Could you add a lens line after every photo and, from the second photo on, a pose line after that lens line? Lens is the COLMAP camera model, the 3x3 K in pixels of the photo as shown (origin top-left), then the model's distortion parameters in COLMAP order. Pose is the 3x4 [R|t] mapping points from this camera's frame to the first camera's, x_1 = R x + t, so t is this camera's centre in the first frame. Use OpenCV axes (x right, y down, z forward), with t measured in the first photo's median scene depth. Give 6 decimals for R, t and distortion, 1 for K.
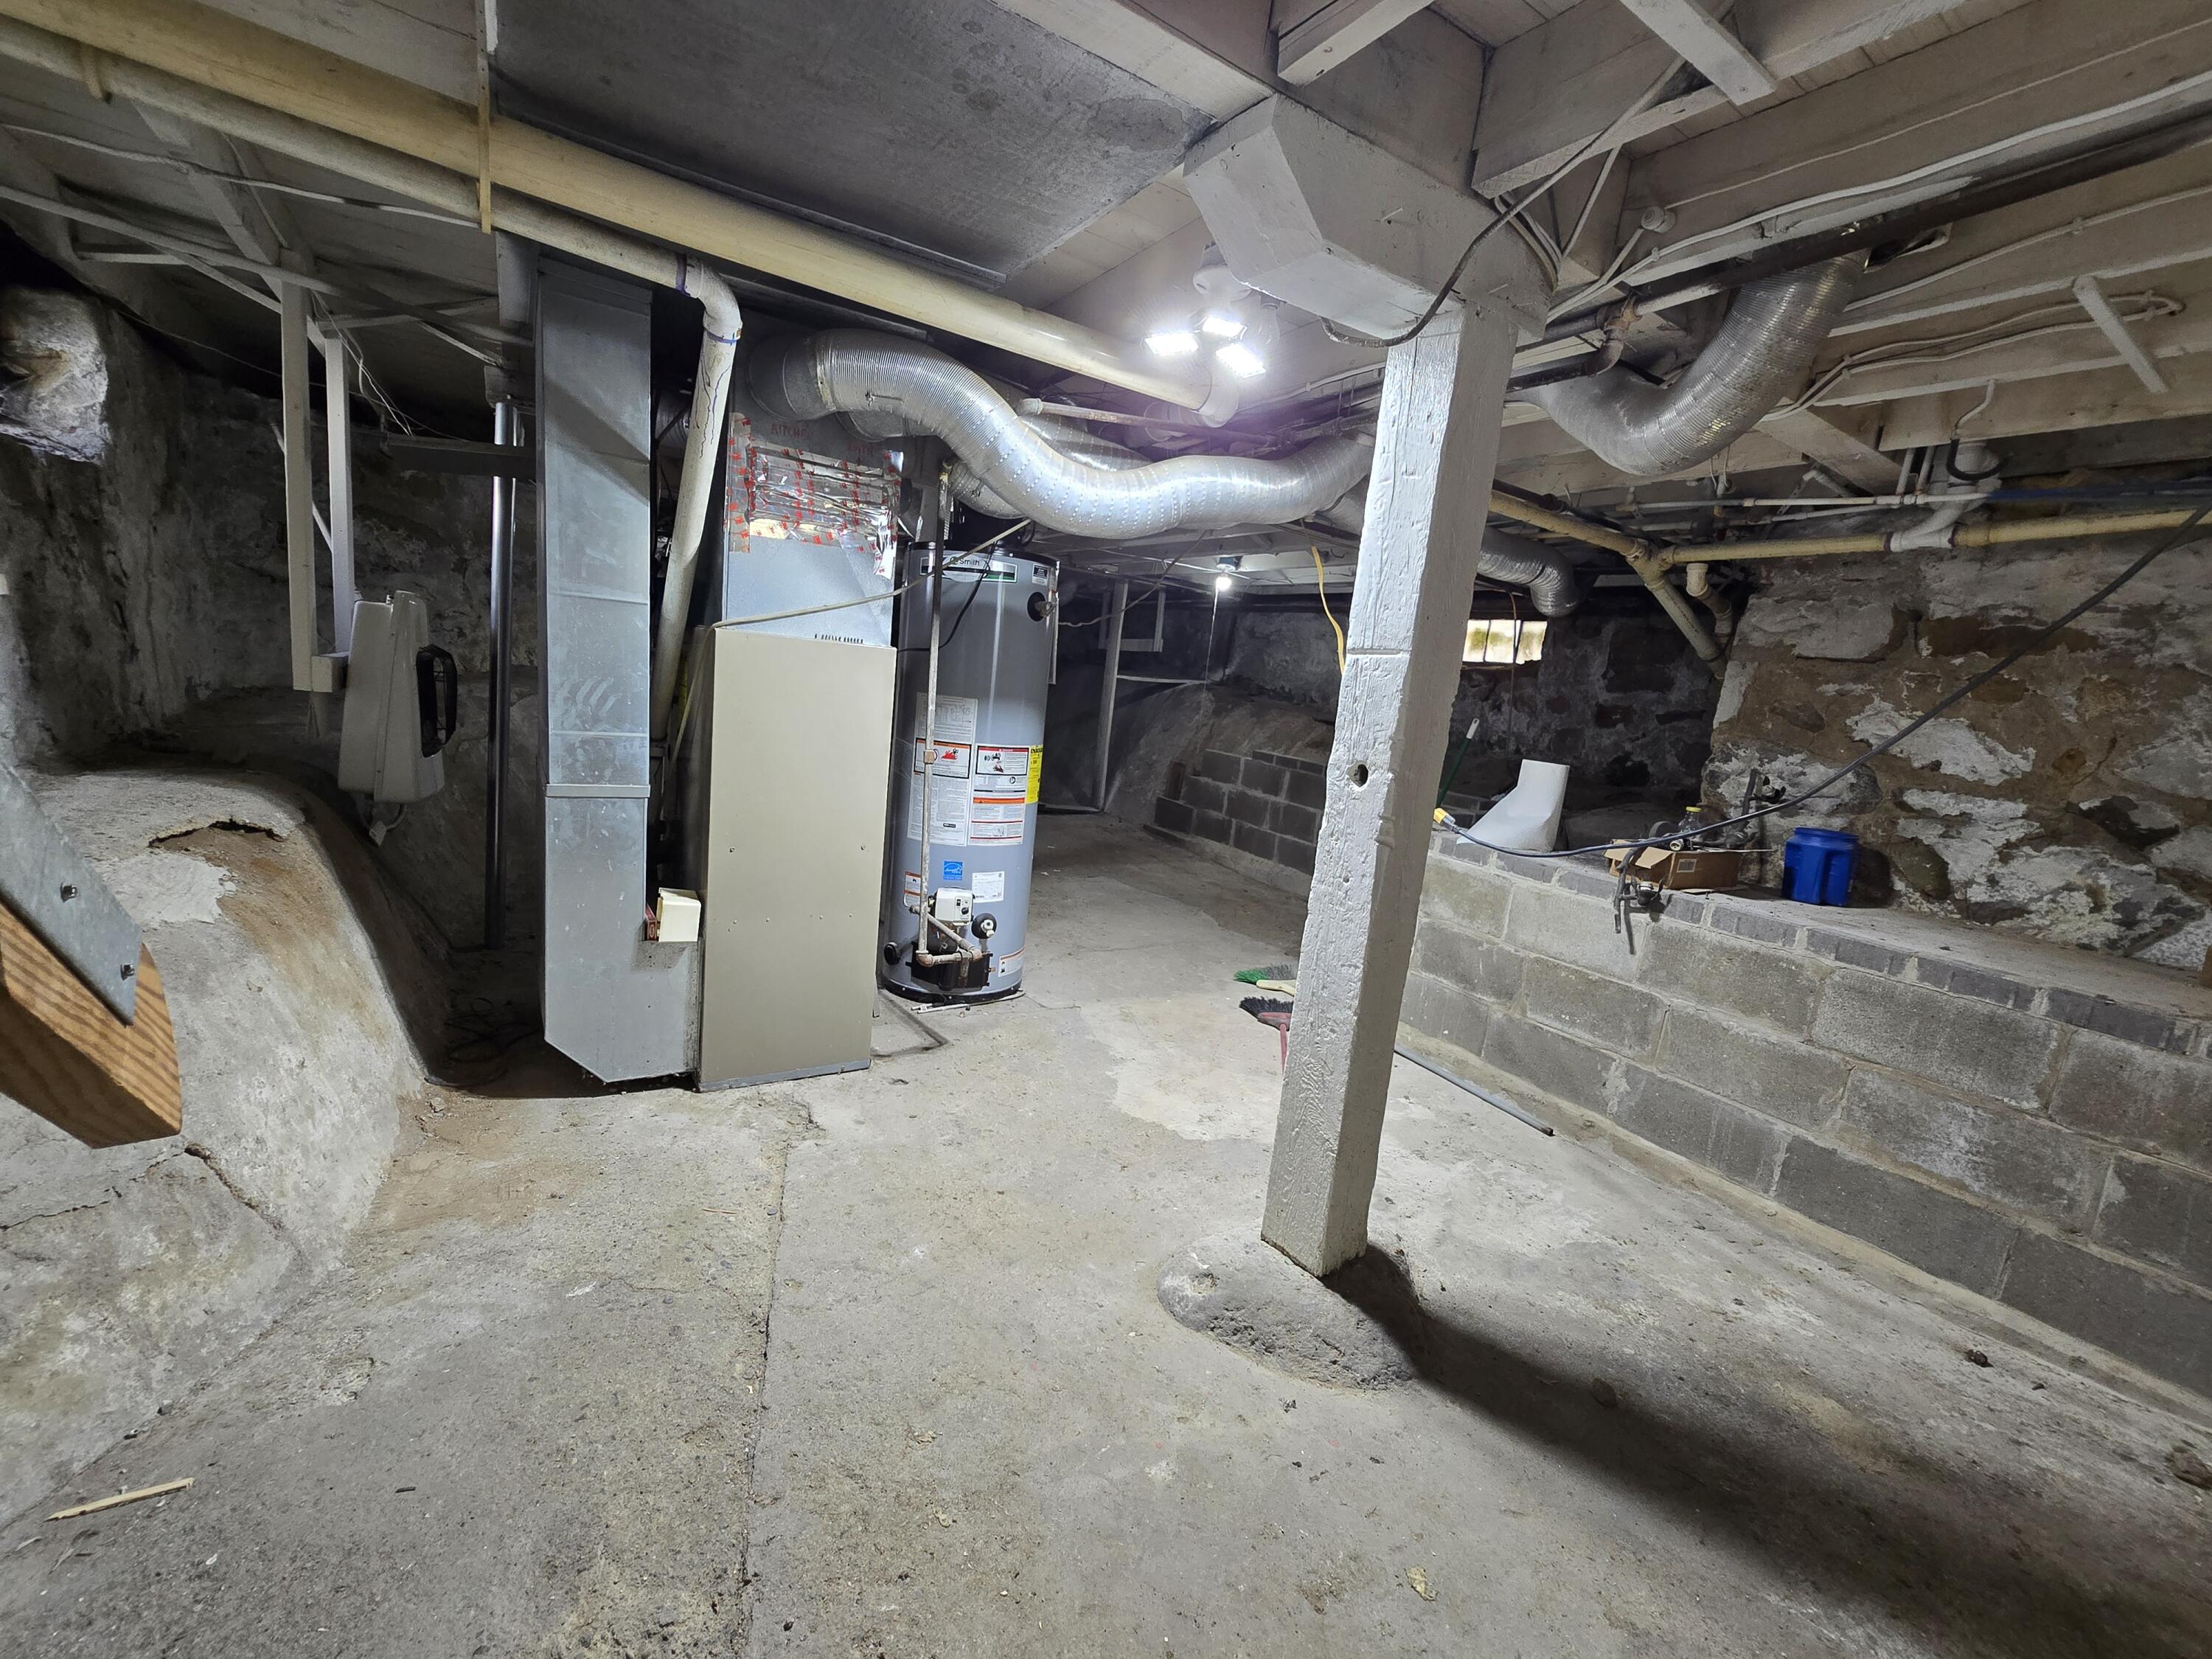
lens RADIAL K [[903.6, 0, 1097.7], [0, 903.6, 827.2], [0, 0, 1]] dist [-0.000488, 0.000856]
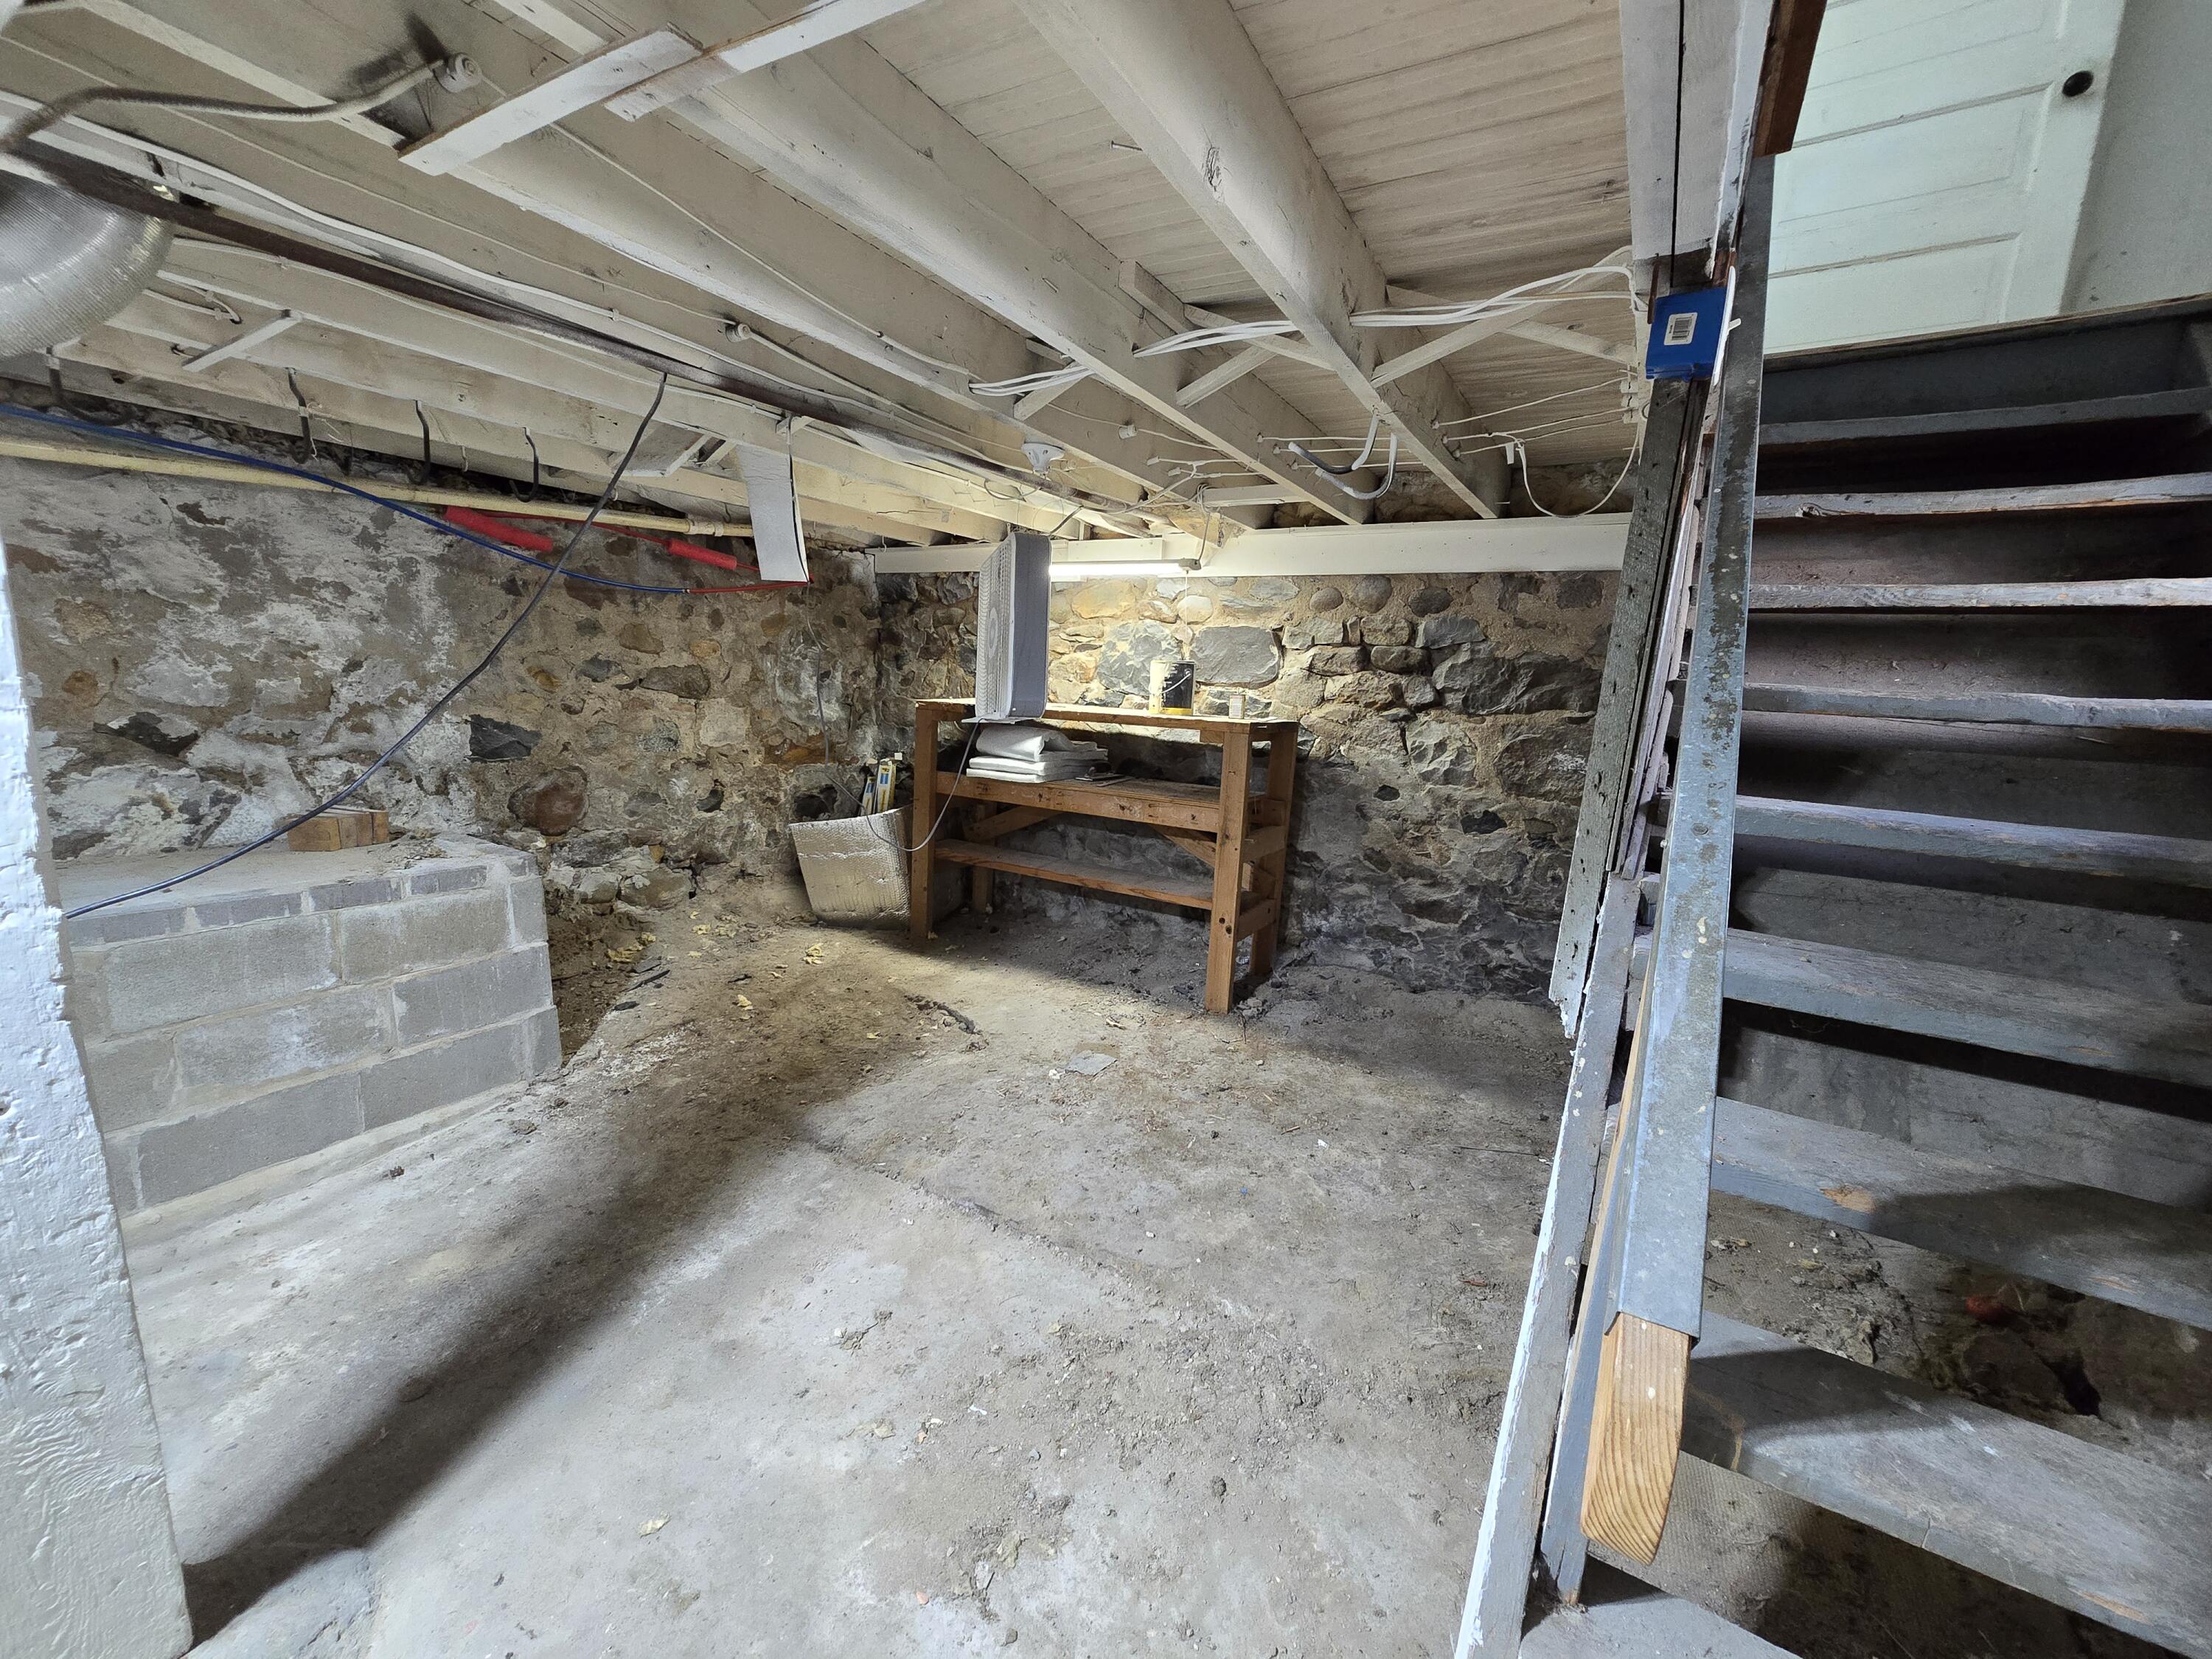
lens RADIAL K [[903.6, 0, 1097.7], [0, 903.6, 827.2], [0, 0, 1]] dist [-0.000488, 0.000856]
pose [[-0.443885, -0.267146, 0.855336, -0.367310], [0.055693, 0.944456, 0.323883, -0.198585], [-0.894351, 0.191403, -0.404352, 0.447888]]
